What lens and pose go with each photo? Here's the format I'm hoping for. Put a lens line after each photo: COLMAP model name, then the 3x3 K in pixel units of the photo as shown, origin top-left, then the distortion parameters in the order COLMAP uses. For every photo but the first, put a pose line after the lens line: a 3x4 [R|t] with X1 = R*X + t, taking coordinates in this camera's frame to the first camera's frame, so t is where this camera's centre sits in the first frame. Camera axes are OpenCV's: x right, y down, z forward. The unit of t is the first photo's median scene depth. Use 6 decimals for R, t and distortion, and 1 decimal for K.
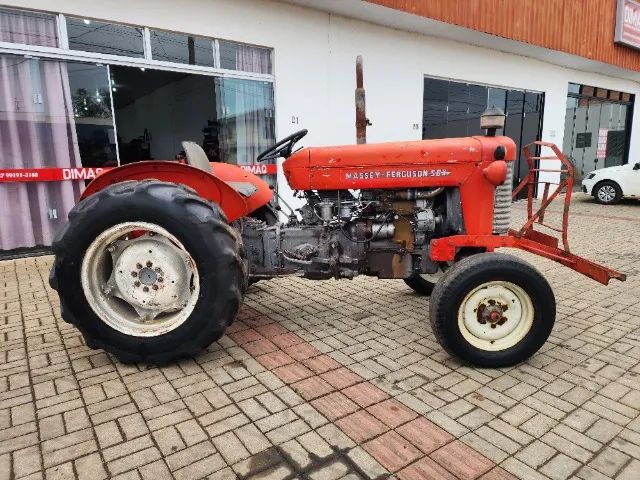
lens RADIAL K [[472.4, 0, 320.0], [0, 472.4, 240.0], [0, 0, 1]] dist [0.080097, -0.089347]
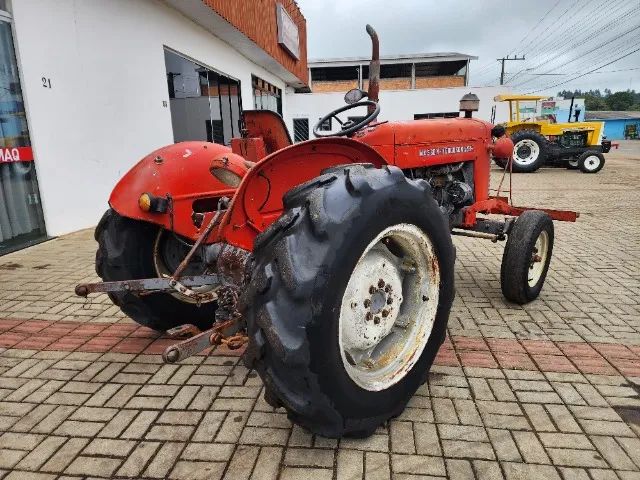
lens RADIAL K [[463.2, 0, 318.8], [0, 463.2, 250.0], [0, 0, 1]] dist [0.074014, -0.088796]
pose [[0.614289, -0.176517, 0.769085, -0.932777], [0.136352, 0.983742, 0.116876, -0.090304], [-0.777211, 0.033071, 0.628370, 0.640733]]
